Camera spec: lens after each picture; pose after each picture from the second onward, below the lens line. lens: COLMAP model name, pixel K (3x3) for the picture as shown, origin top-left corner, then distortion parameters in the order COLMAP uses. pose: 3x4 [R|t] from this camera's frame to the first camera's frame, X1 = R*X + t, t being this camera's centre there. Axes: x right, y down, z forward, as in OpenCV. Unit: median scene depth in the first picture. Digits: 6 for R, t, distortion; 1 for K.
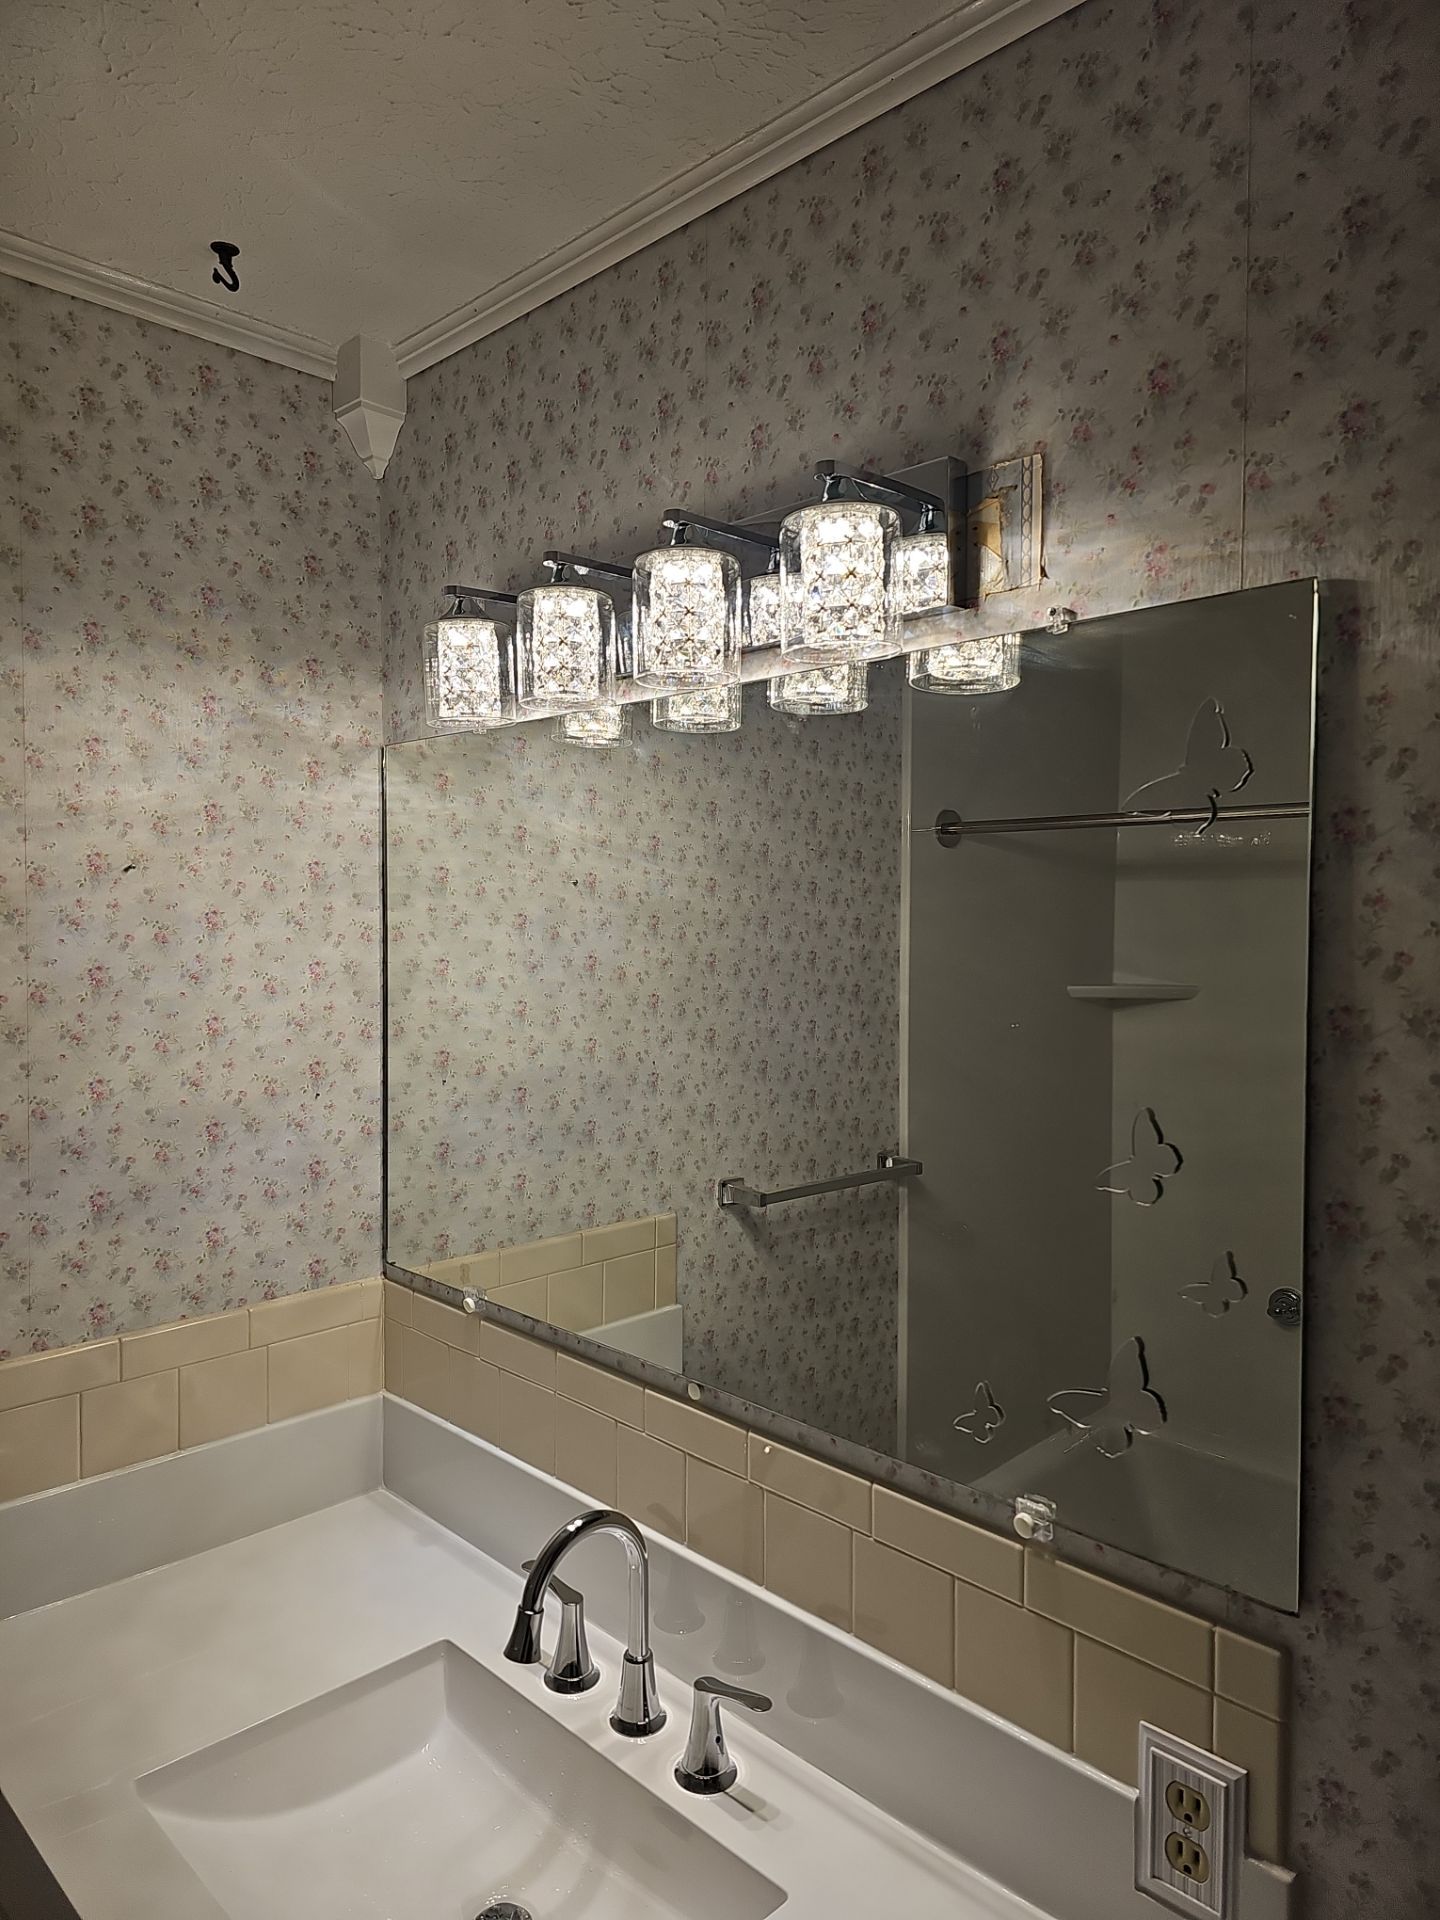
lens RADIAL K [[1258.6, 0, 720.0], [0, 1258.6, 960.0], [0, 0, 1]] dist [0.048610, -0.037921]
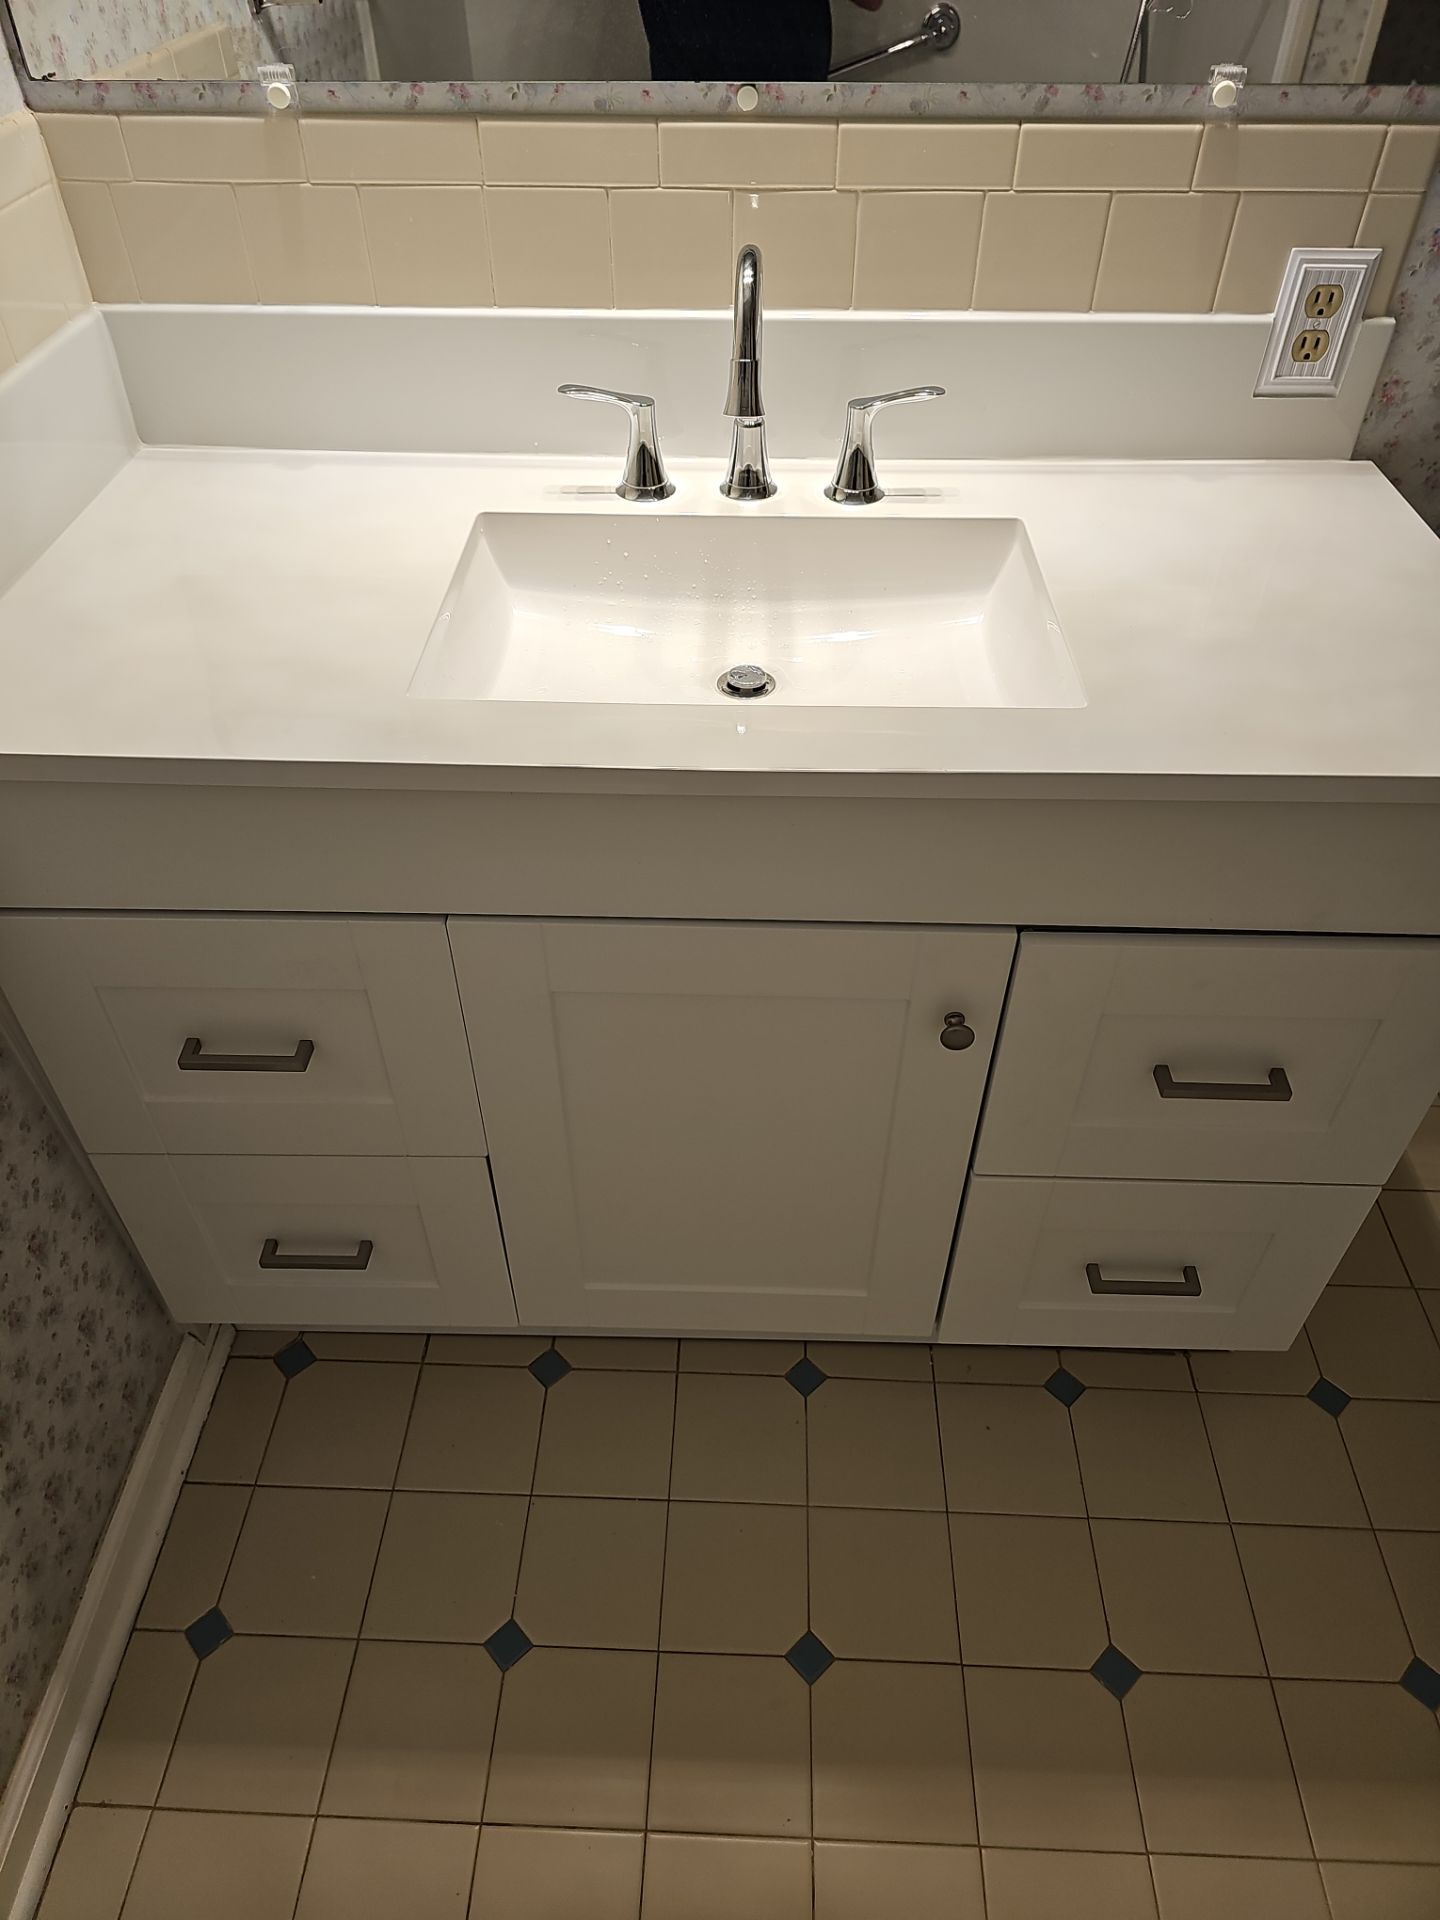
lens RADIAL K [[1280.0, 0, 704.0], [0, 1280.0, 971.6], [0, 0, 1]] dist [0.044659, -0.036621]
pose [[0.724284, -0.473435, 0.501270, -0.845572], [0.029161, 0.747386, 0.663750, 0.235621], [-0.688885, -0.466126, 0.555126, 0.329006]]
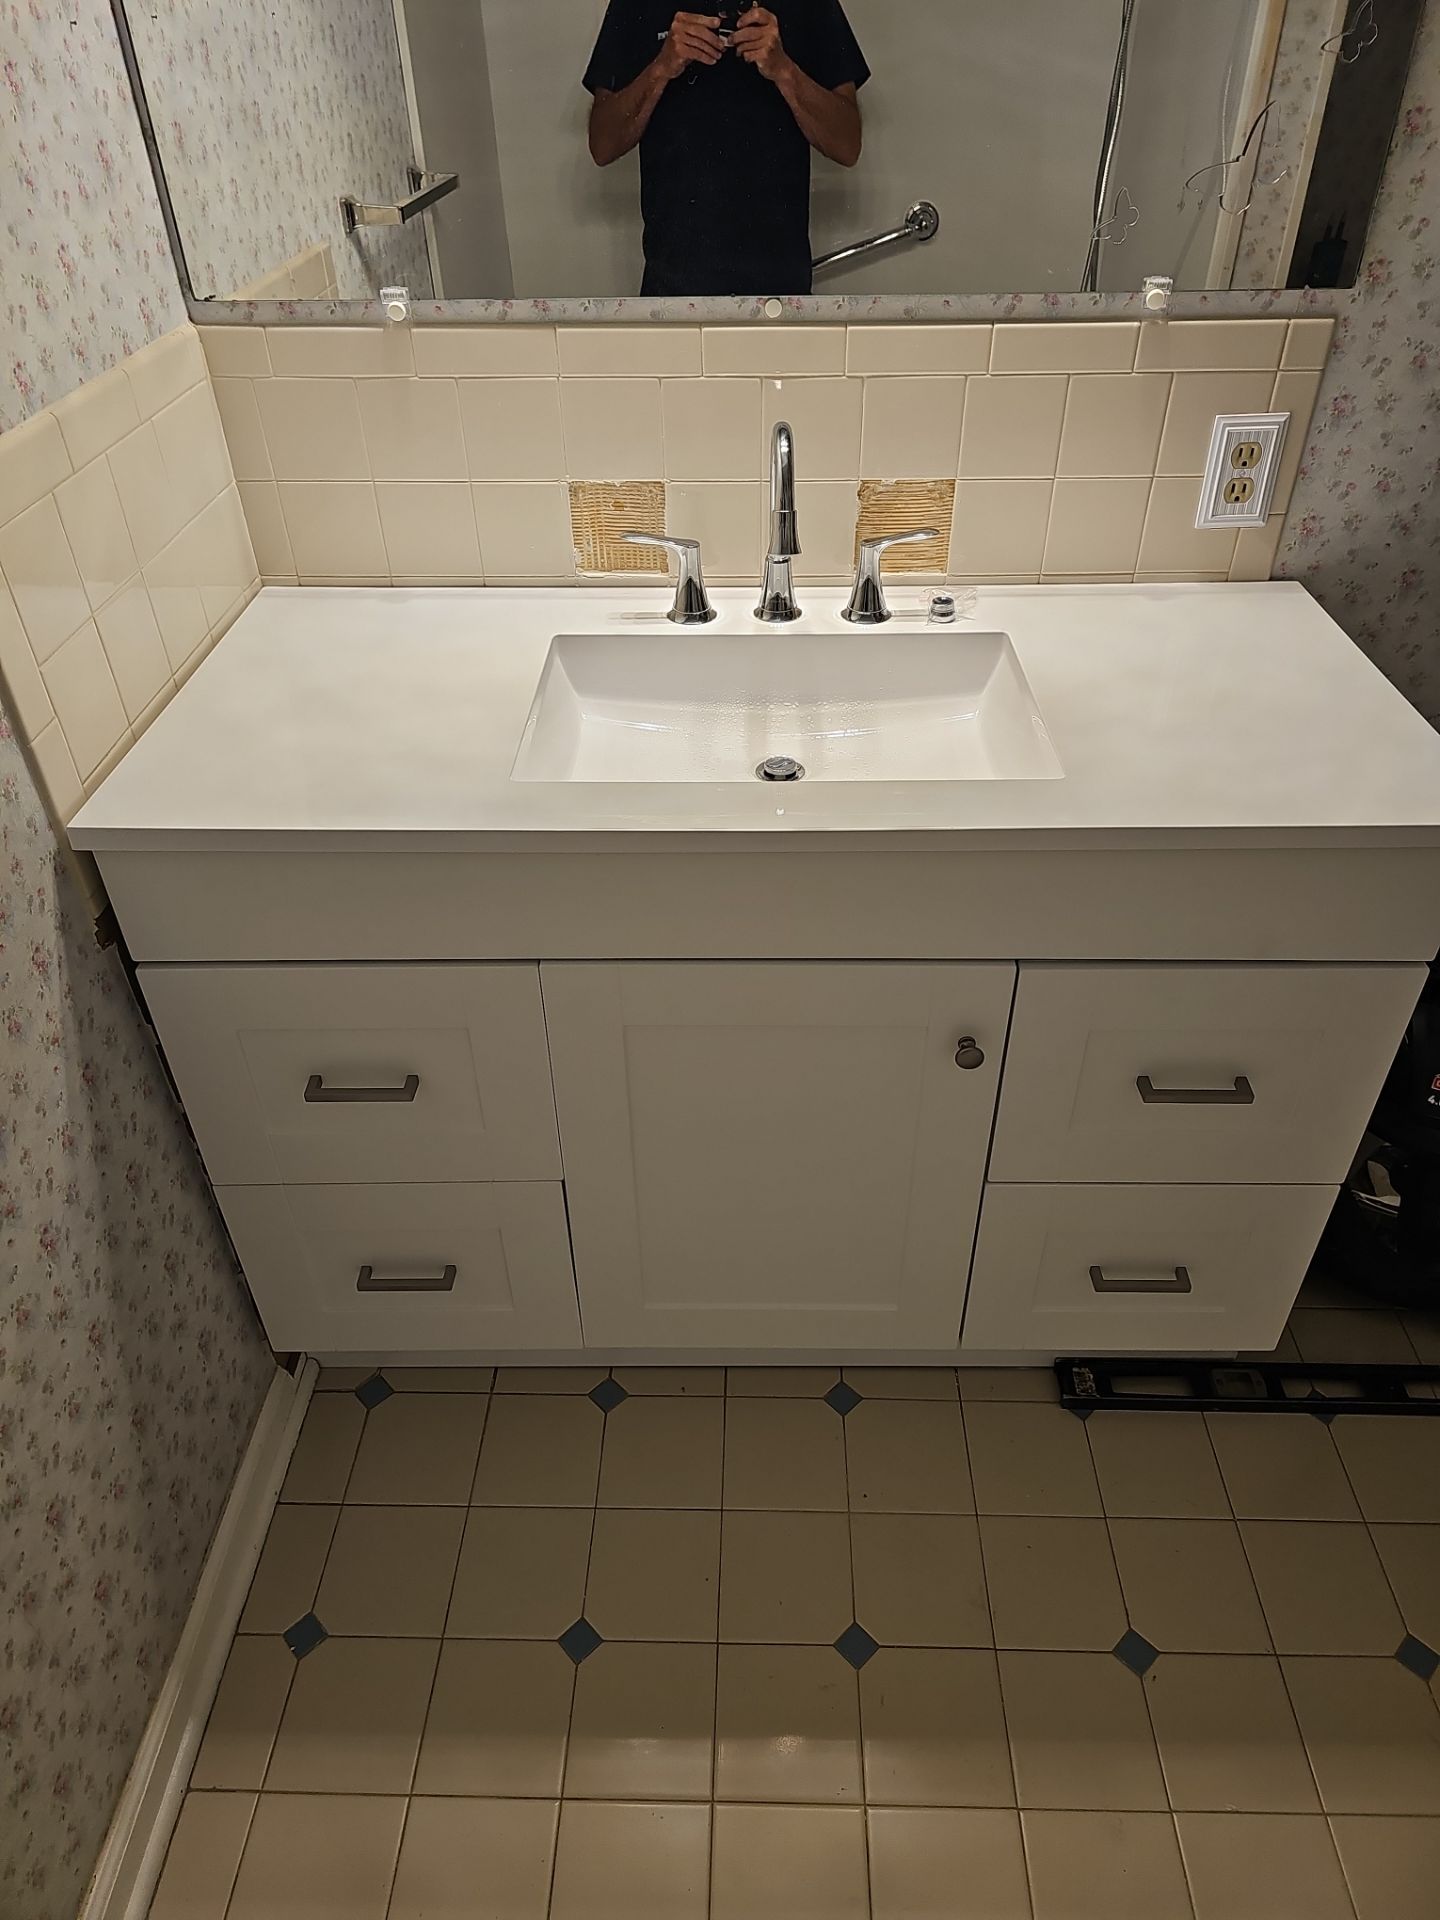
lens RADIAL K [[1258.6, 0, 720.0], [0, 1258.6, 960.0], [0, 0, 1]] dist [0.048610, -0.037921]
pose [[0.713980, -0.436387, 0.547539, -0.977632], [0.040566, 0.806482, 0.589865, 0.180217], [-0.698990, -0.398941, 0.593514, 0.237506]]
